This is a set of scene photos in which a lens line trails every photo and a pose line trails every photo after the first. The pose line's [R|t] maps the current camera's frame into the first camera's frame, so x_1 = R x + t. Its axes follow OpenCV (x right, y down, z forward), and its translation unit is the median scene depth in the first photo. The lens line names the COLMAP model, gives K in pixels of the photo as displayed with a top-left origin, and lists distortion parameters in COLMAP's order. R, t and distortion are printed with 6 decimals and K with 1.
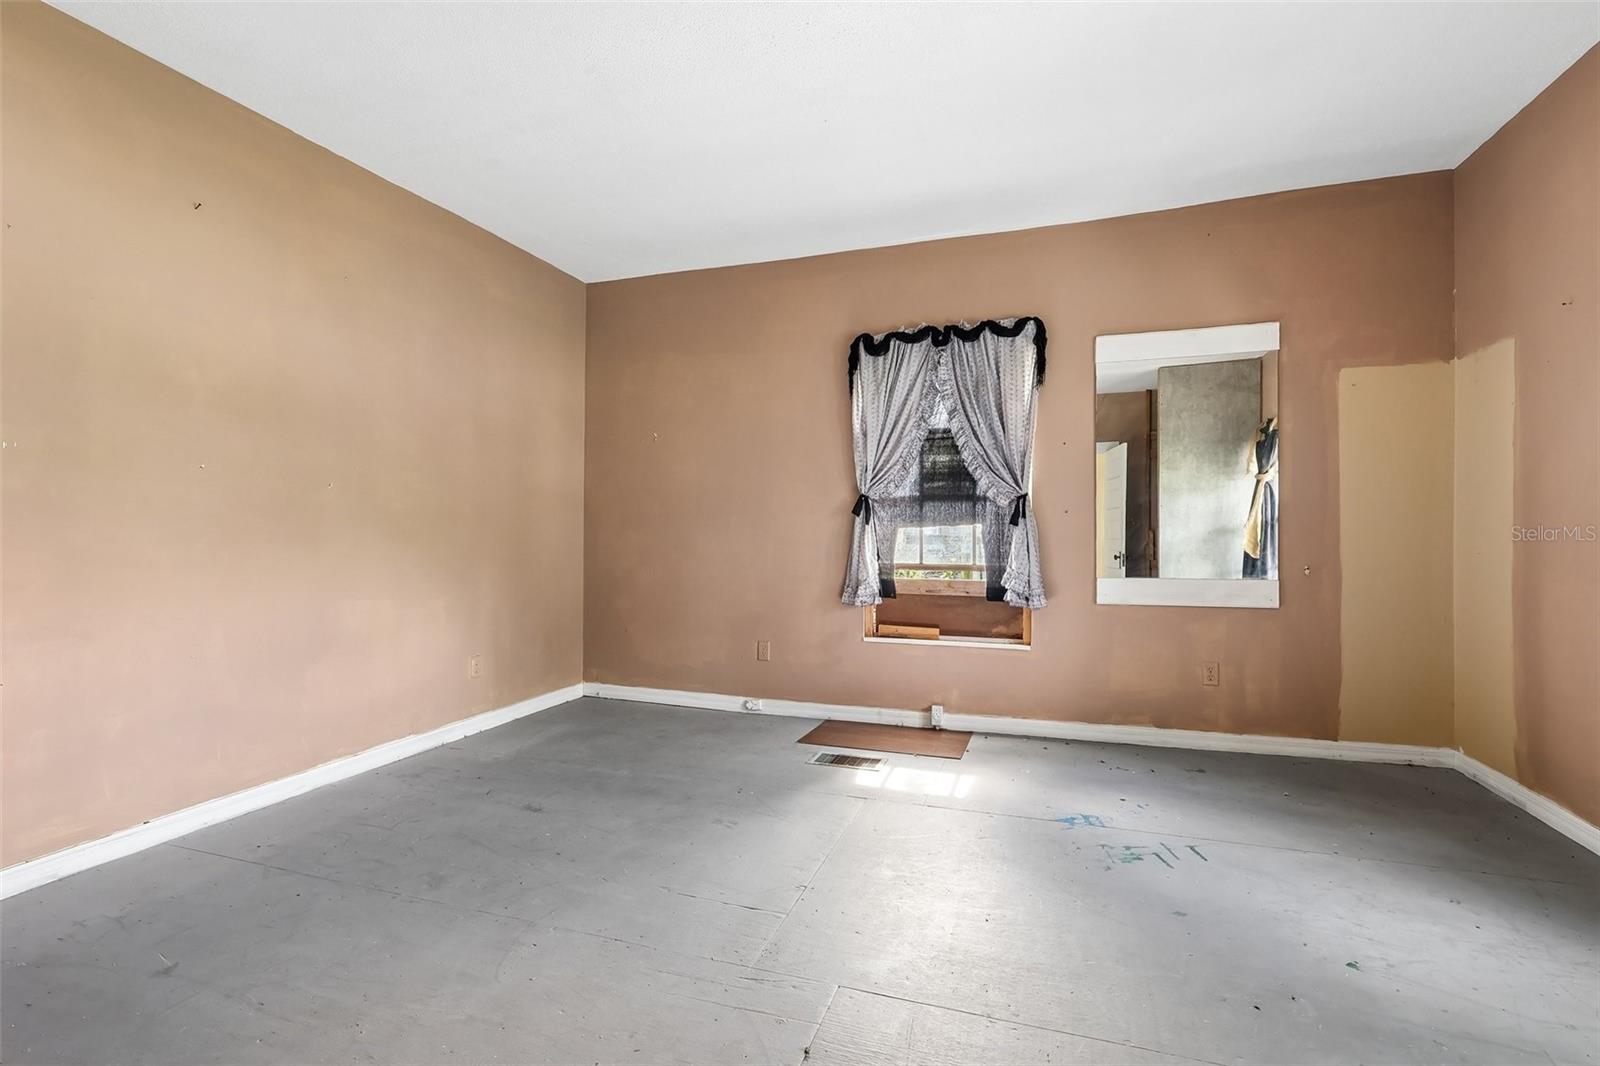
lens RADIAL K [[738.2, 0, 803.7], [0, 738.2, 532.2], [0, 0, 1]] dist [0.002170, -0.000013]
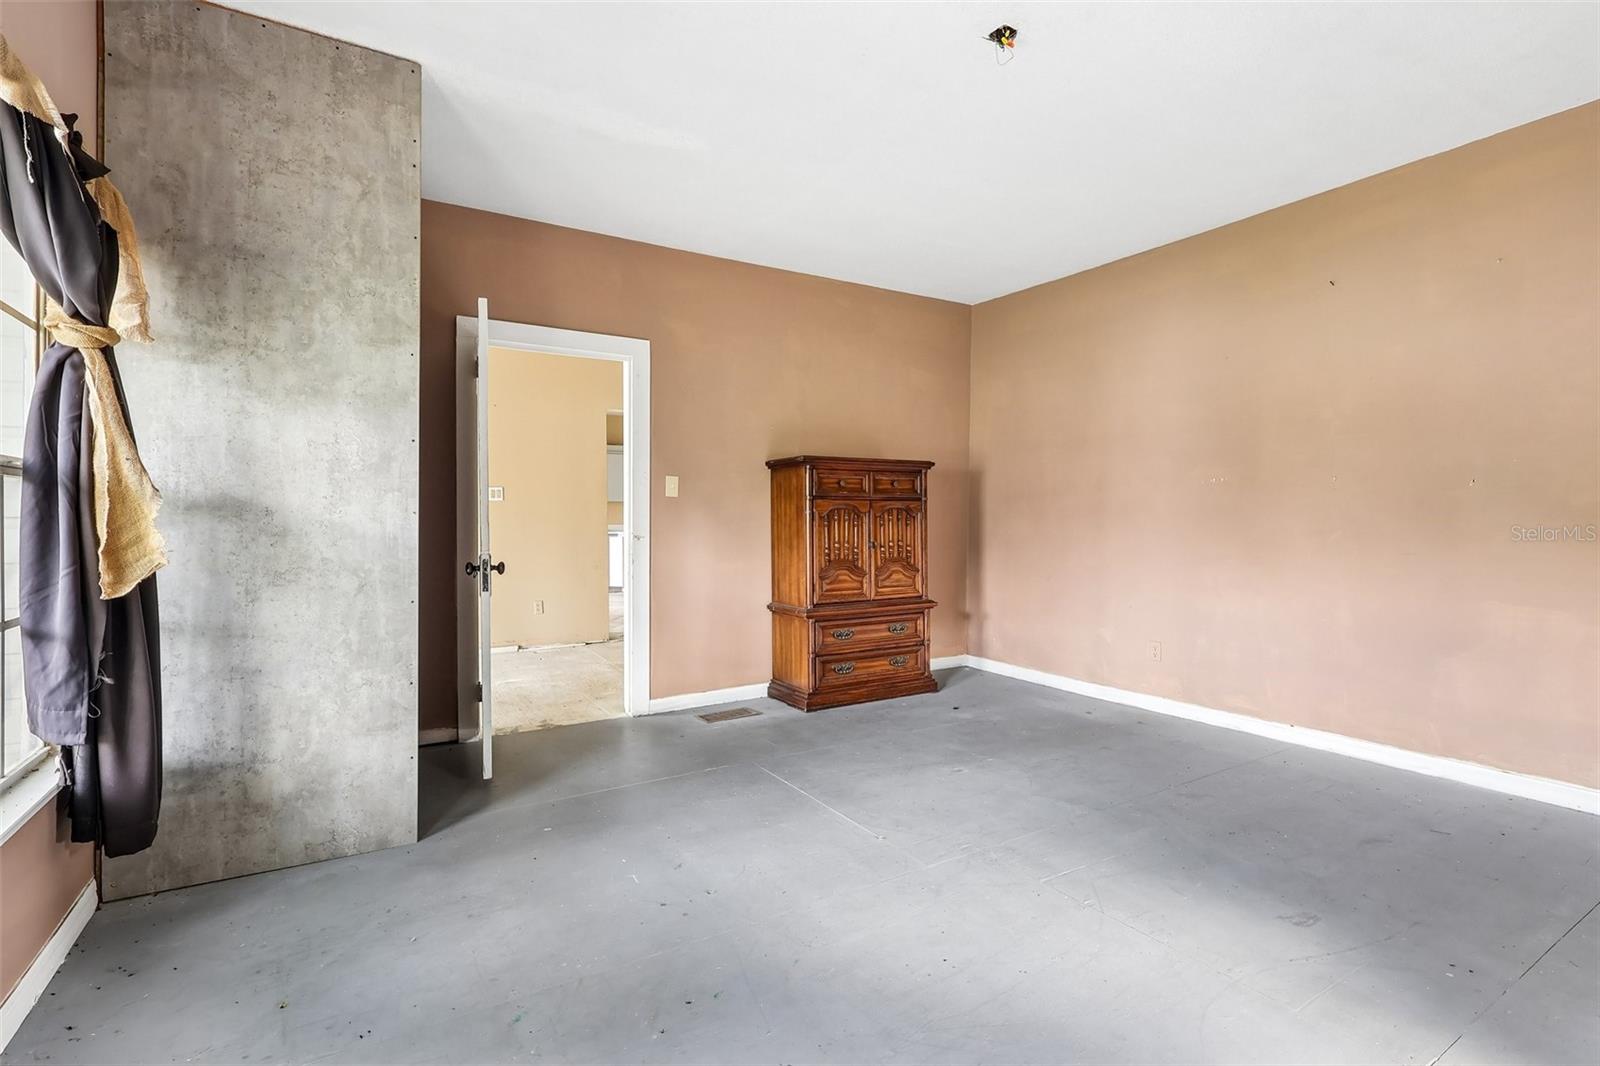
lens RADIAL K [[738.2, 0, 799.5], [0, 738.2, 531.5], [0, 0, 1]] dist [0.002170, -0.000013]
pose [[-0.643558, 0.007235, -0.765363, 0.593085], [-0.000031, 0.999955, 0.009479, -0.007196], [0.765397, 0.006124, -0.643529, 0.809141]]
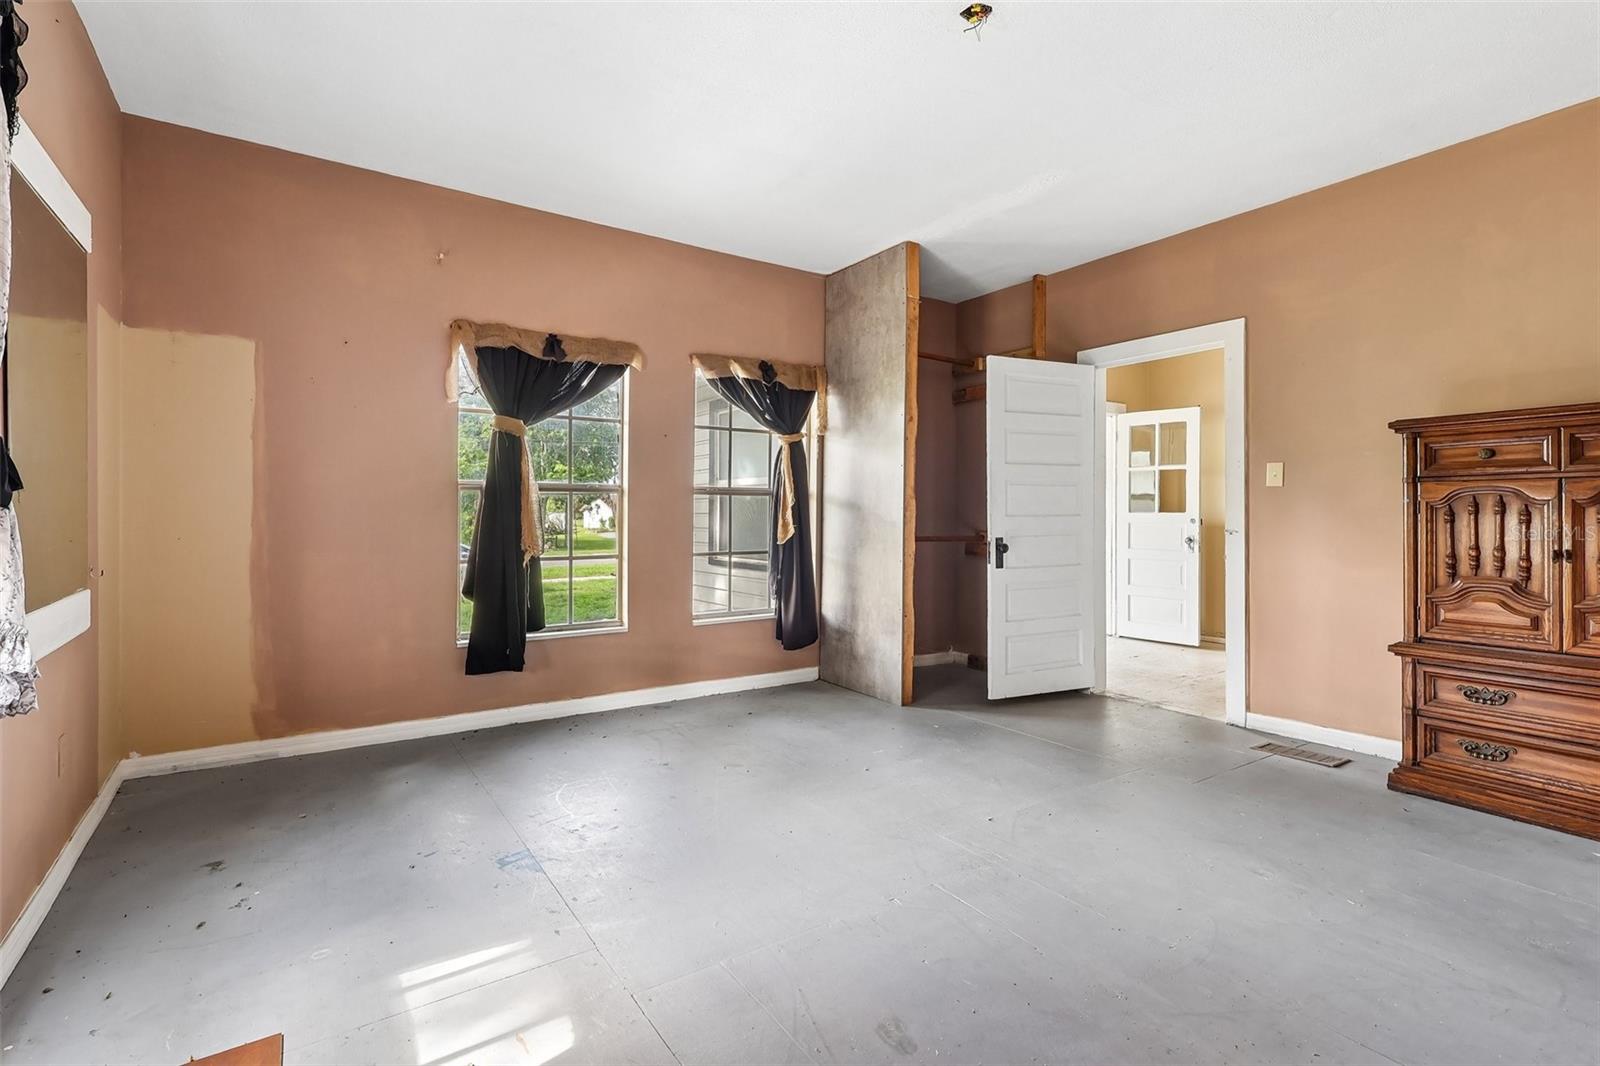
lens RADIAL K [[738.2, 0, 798.7], [0, 738.2, 508.4], [0, 0, 1]] dist [0.002170, -0.000013]
pose [[-0.798144, -0.001069, 0.602466, -0.285164], [-0.008008, 0.999929, -0.008835, -0.006449], [-0.602414, -0.011877, -0.798095, 1.115962]]
